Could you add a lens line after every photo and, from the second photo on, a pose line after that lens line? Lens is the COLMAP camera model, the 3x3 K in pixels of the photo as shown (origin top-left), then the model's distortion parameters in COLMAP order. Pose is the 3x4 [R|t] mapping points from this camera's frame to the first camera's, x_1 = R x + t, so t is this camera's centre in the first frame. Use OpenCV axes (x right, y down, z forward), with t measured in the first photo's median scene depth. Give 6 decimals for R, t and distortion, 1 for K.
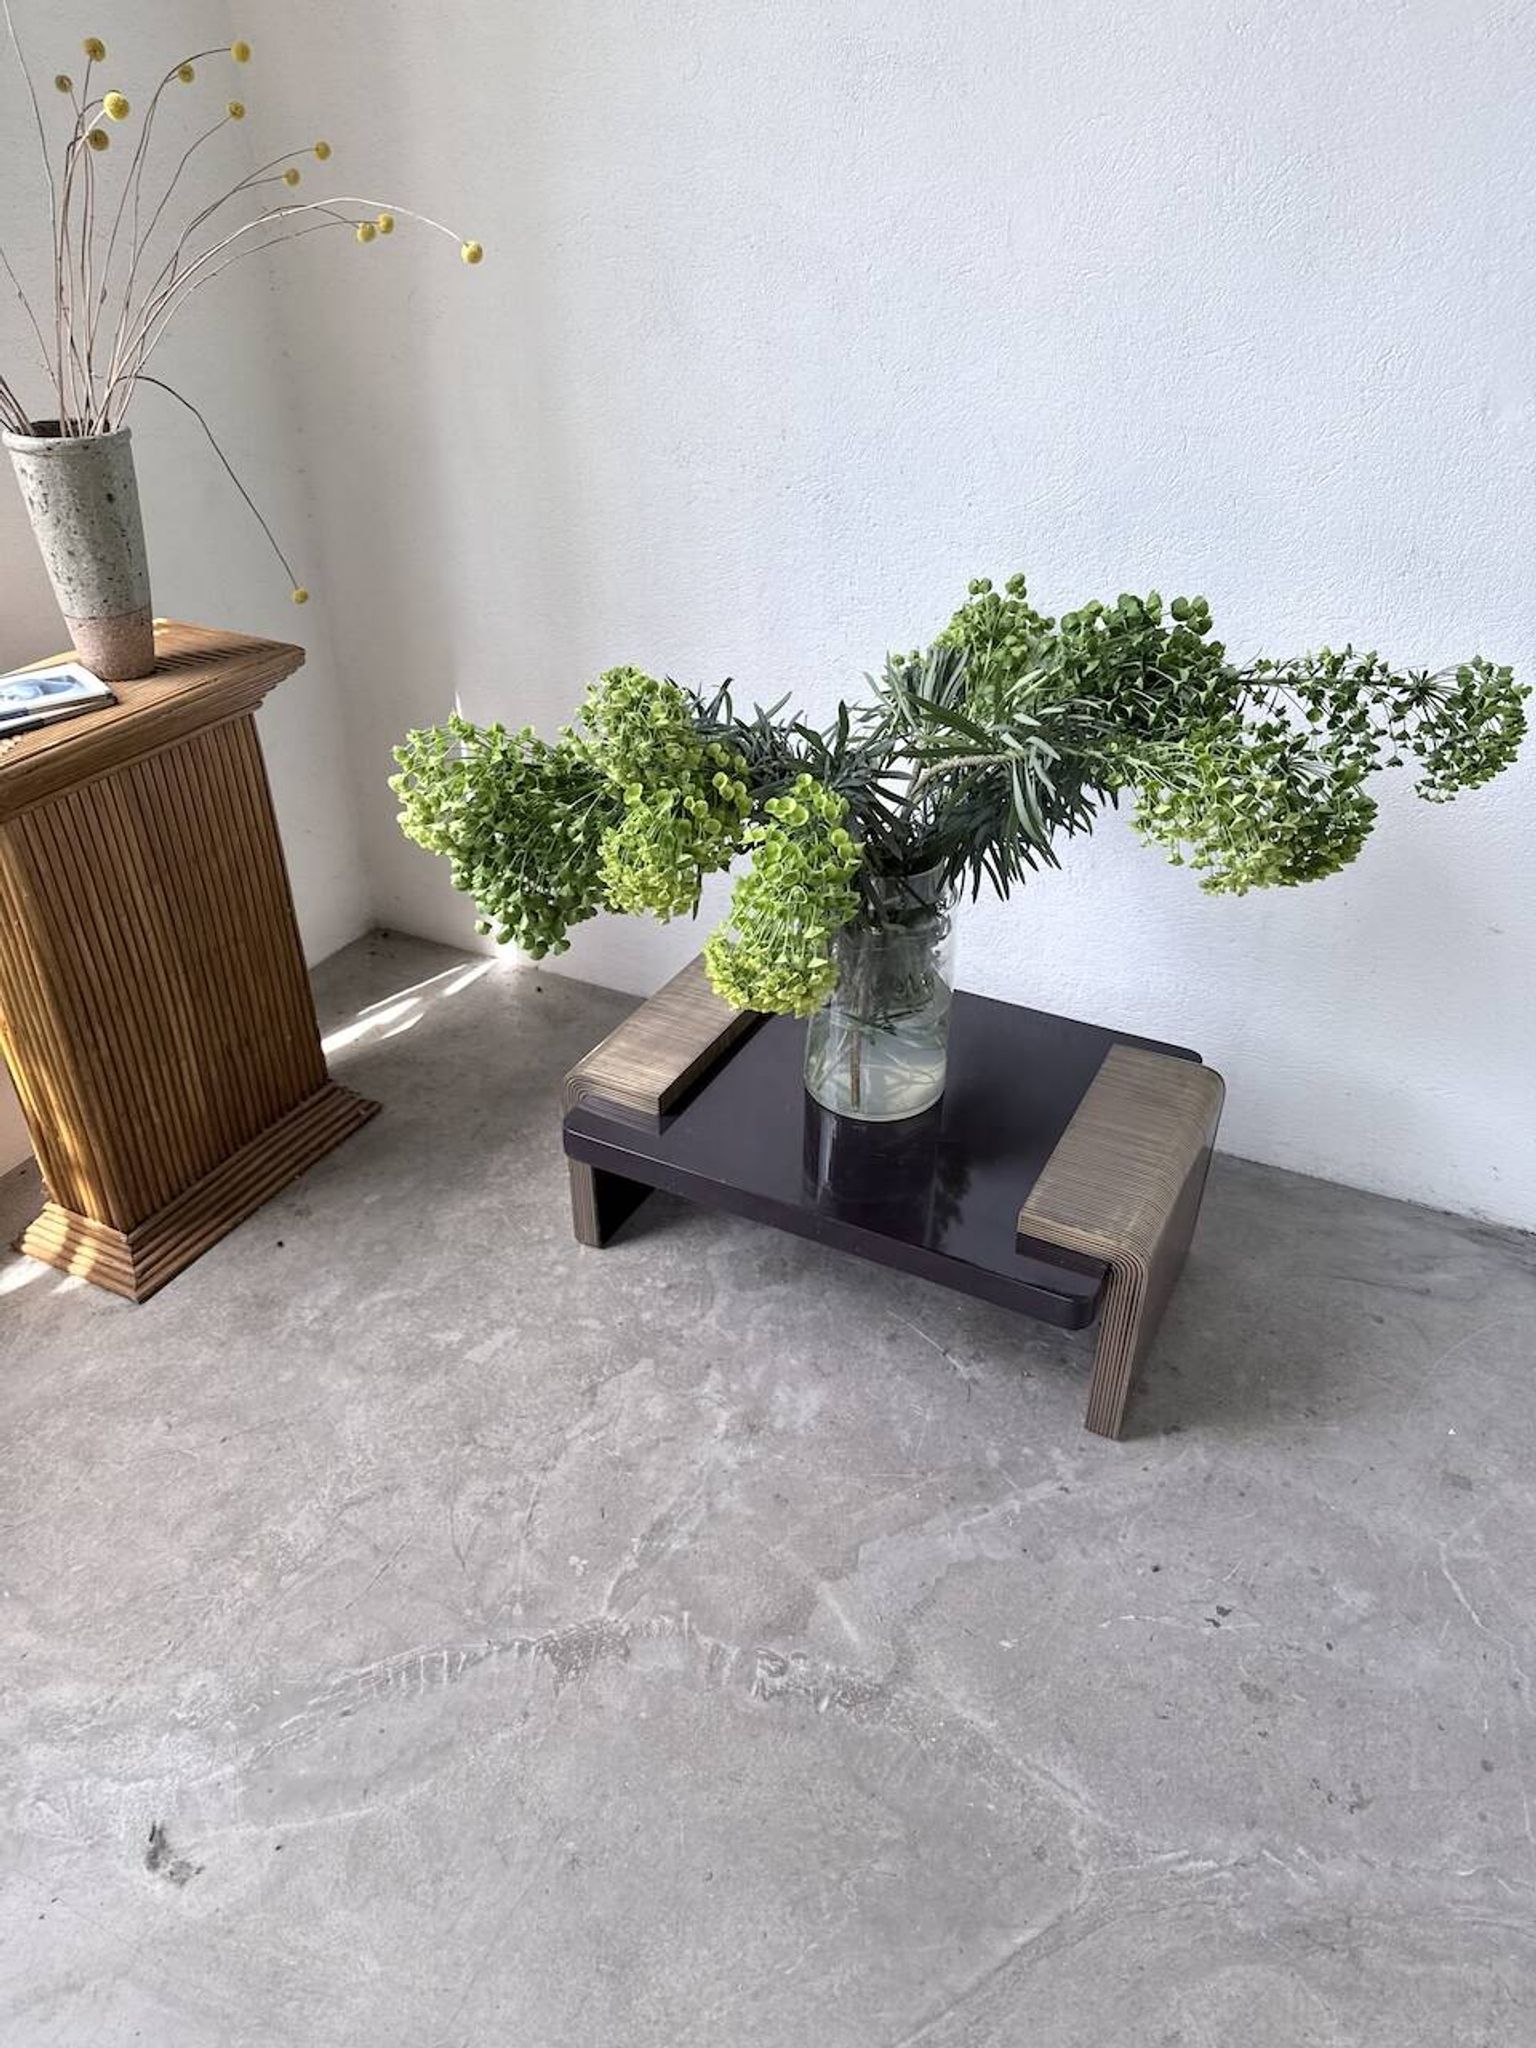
lens RADIAL K [[1430.3, 0, 768.0], [0, 1430.3, 1024.0], [0, 0, 1]] dist [0.022431, -0.032726]
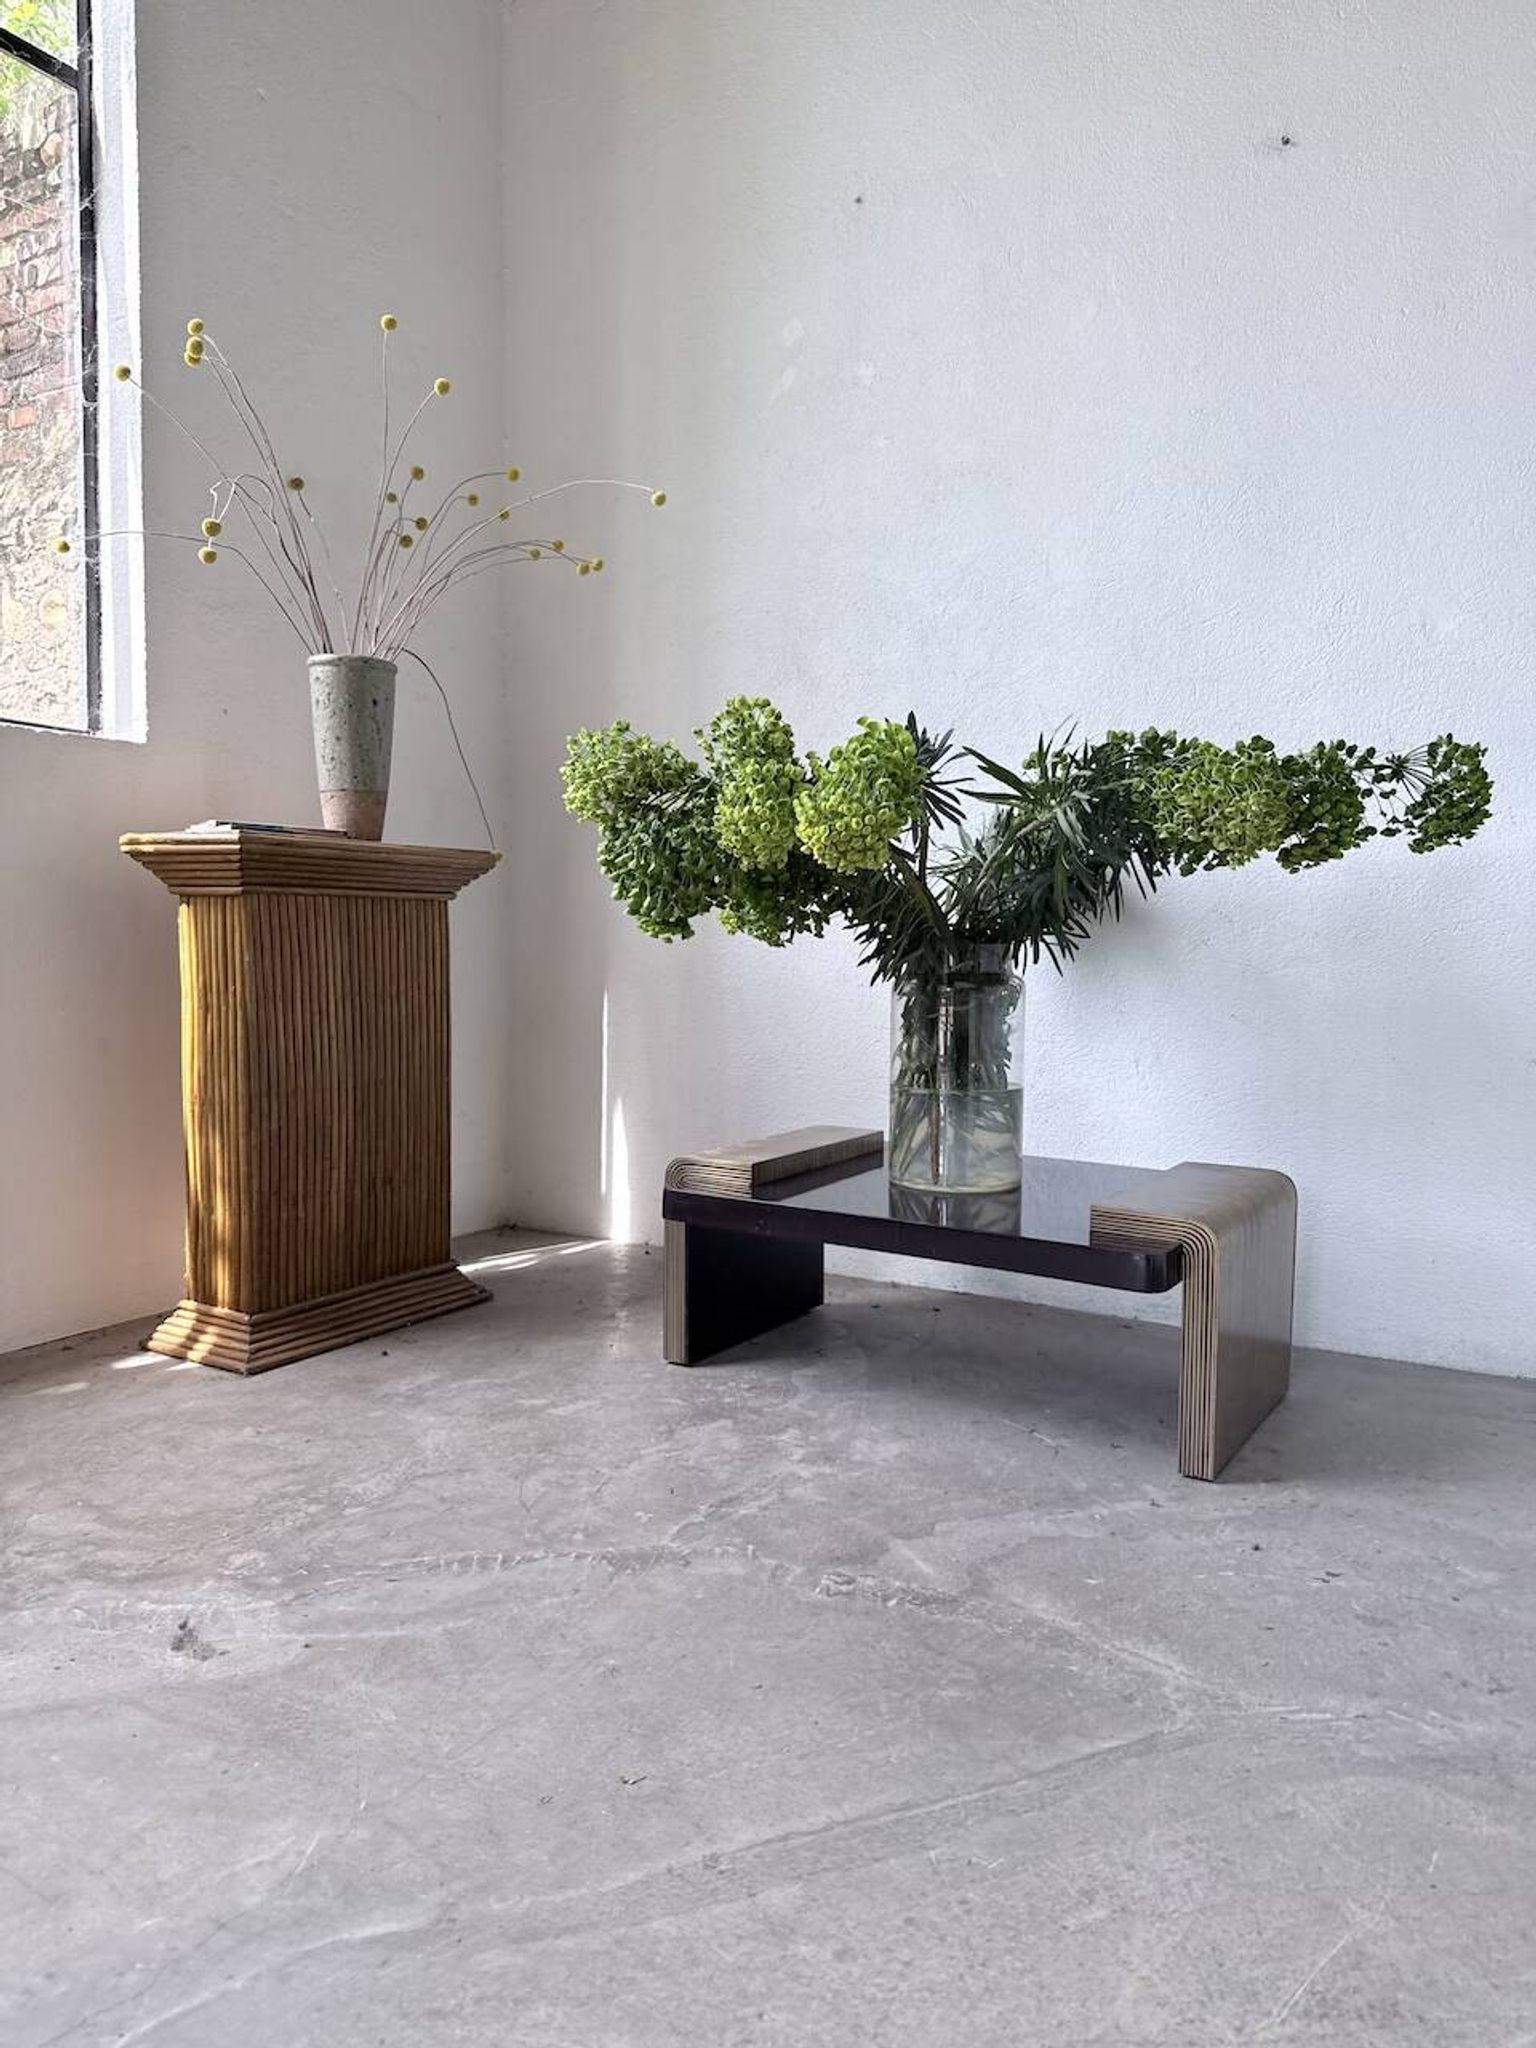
lens RADIAL K [[1418.6, 0, 753.9], [0, 1418.6, 1040.7], [0, 0, 1]] dist [0.047802, -0.073953]
pose [[0.995030, 0.011782, -0.098877, 0.032357], [-0.057383, 0.879365, -0.472678, 0.520136], [0.081380, 0.476002, 0.875671, 0.006728]]
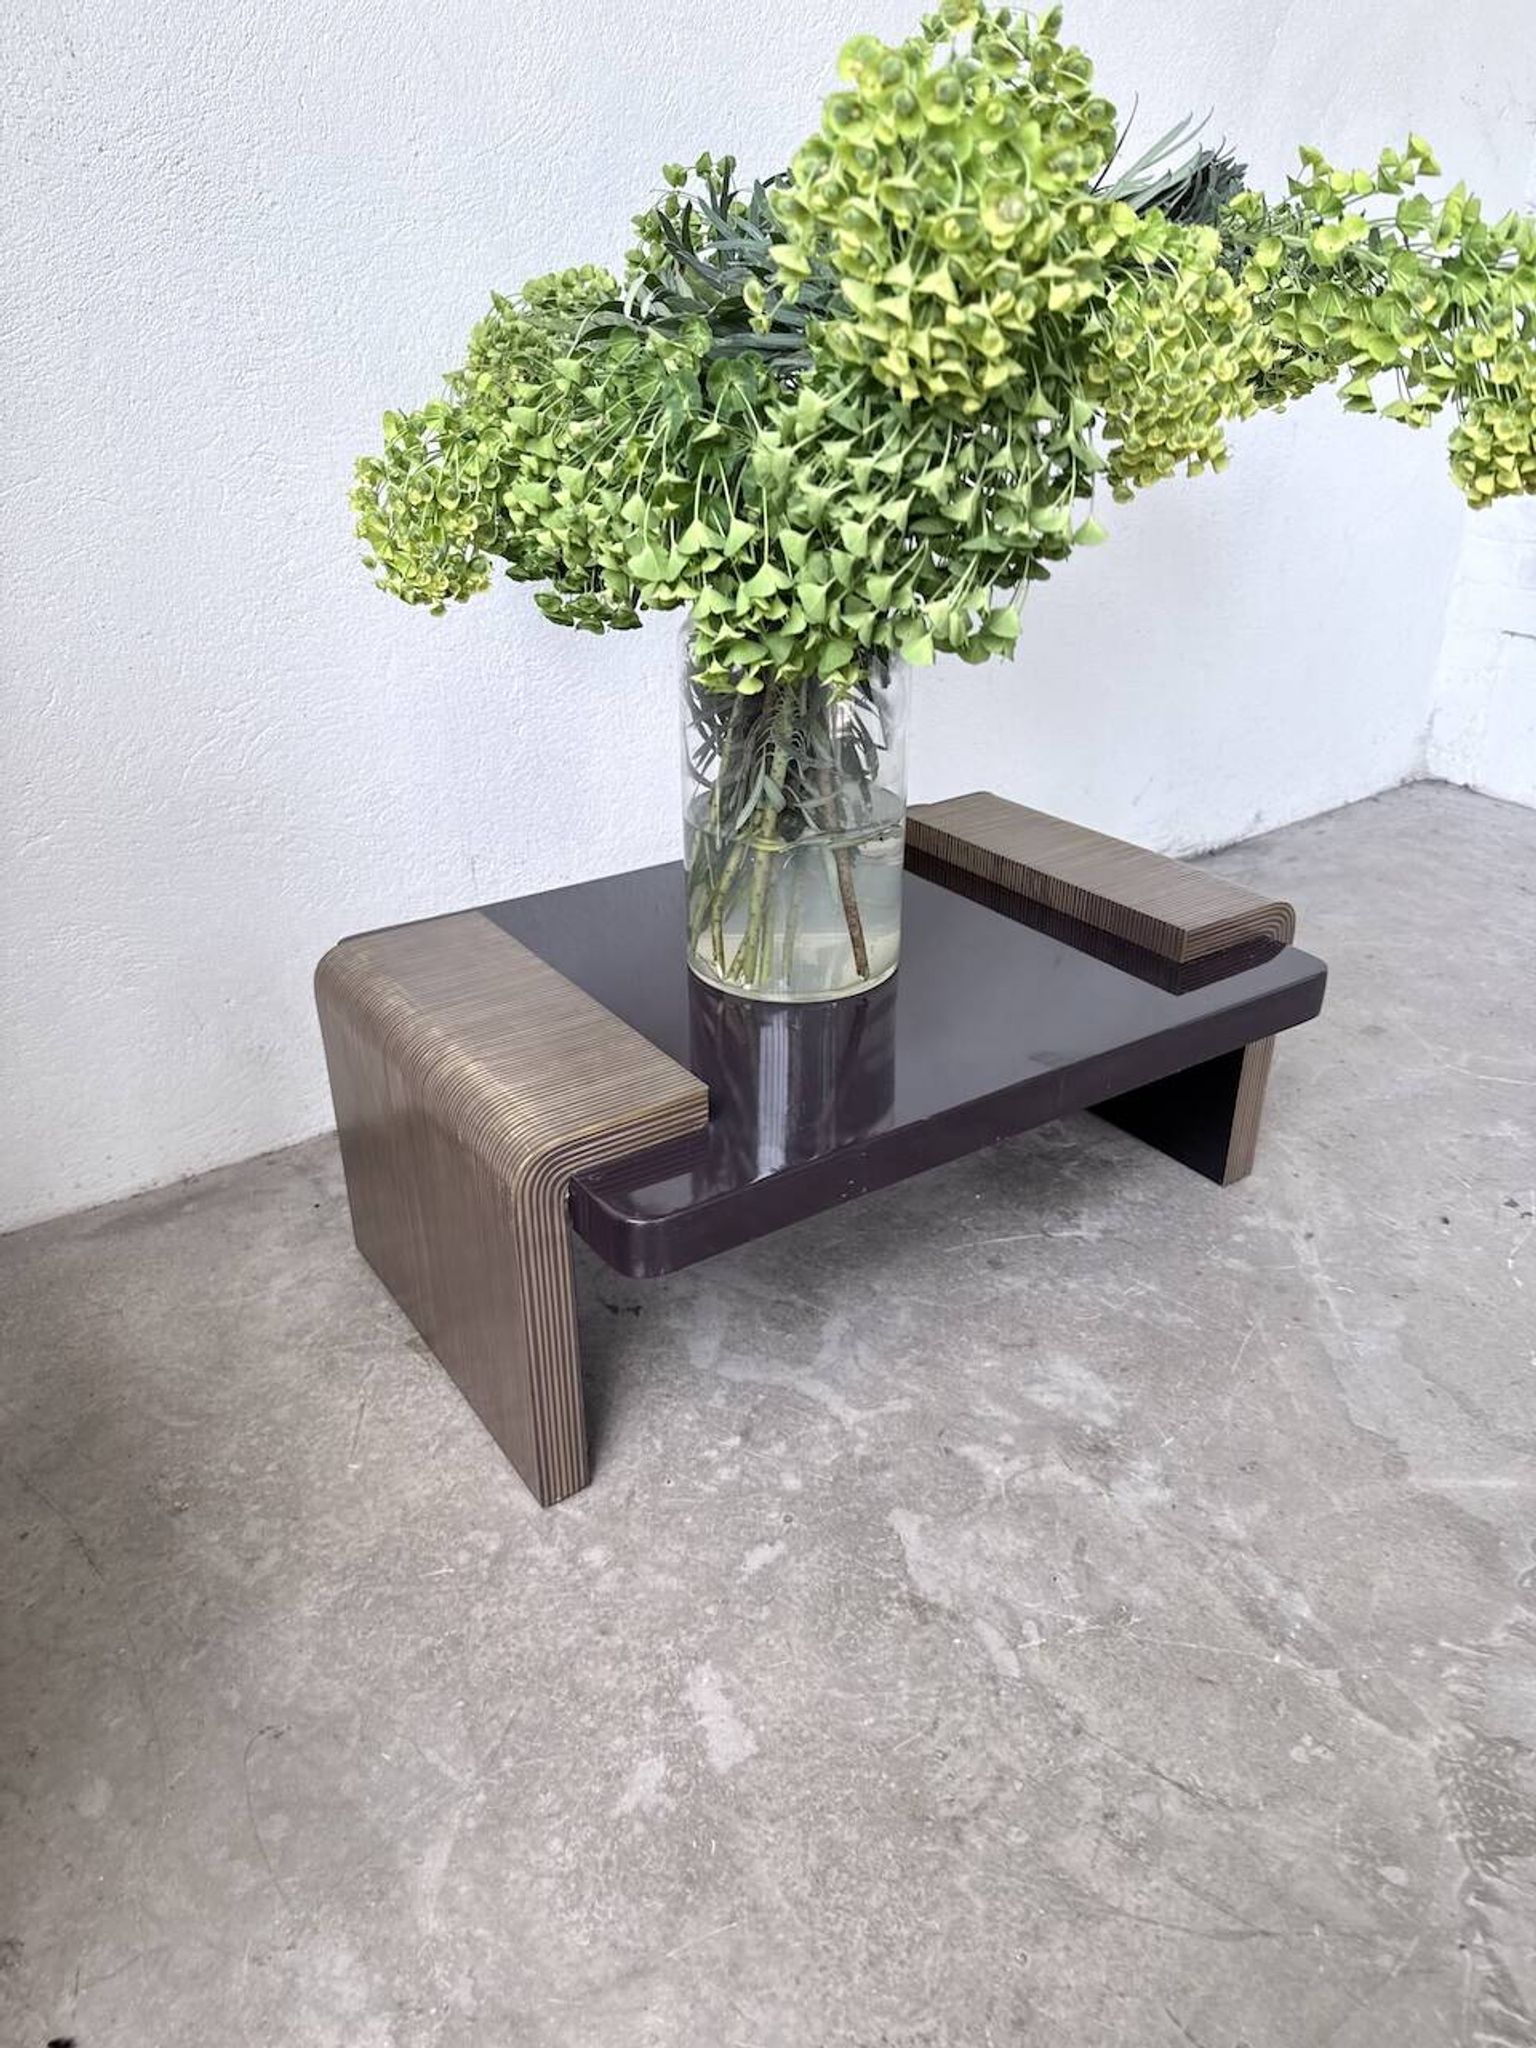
lens RADIAL K [[1460.5, 0, 788.2], [0, 1460.5, 1001.1], [0, 0, 1]] dist [0.138252, -0.318941]
pose [[0.473152, -0.393278, 0.788327, -0.535879], [0.482600, 0.864329, 0.141538, -0.046997], [-0.737037, 0.313478, 0.598755, 0.684061]]
